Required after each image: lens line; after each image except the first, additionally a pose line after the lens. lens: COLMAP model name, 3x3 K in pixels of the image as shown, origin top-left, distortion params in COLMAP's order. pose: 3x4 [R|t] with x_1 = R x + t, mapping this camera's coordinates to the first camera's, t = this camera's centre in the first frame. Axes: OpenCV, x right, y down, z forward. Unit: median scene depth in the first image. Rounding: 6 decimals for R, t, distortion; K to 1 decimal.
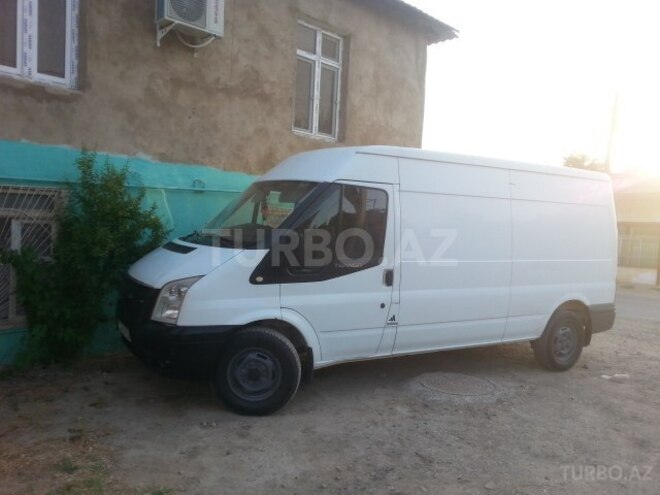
lens RADIAL K [[540.7, 0, 330.0], [0, 540.7, 247.5], [0, 0, 1]] dist [0.004775, -0.002151]
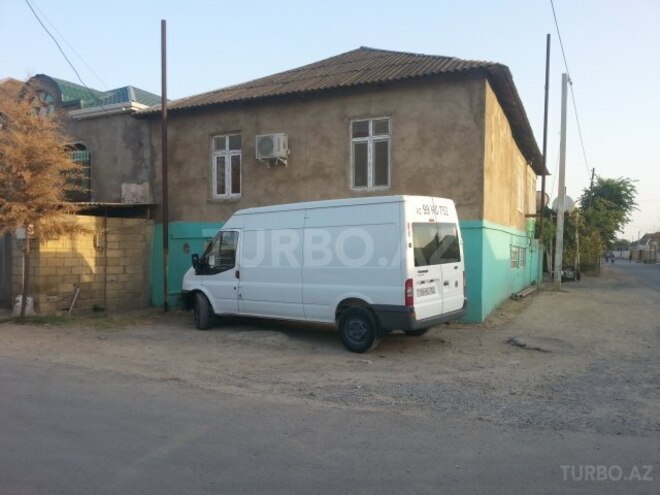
lens RADIAL K [[534.4, 0, 330.0], [0, 534.4, 247.5], [0, 0, 1]] dist [0.008023, 0.001147]
pose [[0.358797, -0.047211, -0.932221, 1.576046], [-0.013856, 0.998341, -0.055893, 0.046185], [0.933313, 0.032971, 0.357547, 0.452428]]
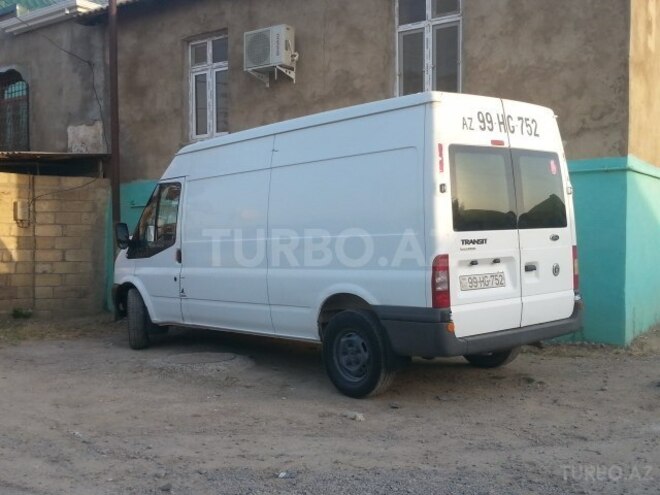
lens RADIAL K [[741.7, 0, 330.0], [0, 741.7, 247.5], [0, 0, 1]] dist [0.006584, -0.037558]
pose [[0.190594, -0.039527, -0.980873, 1.321102], [-0.018263, 0.998873, -0.043801, 0.076819], [0.981499, 0.026261, 0.189657, 0.761069]]
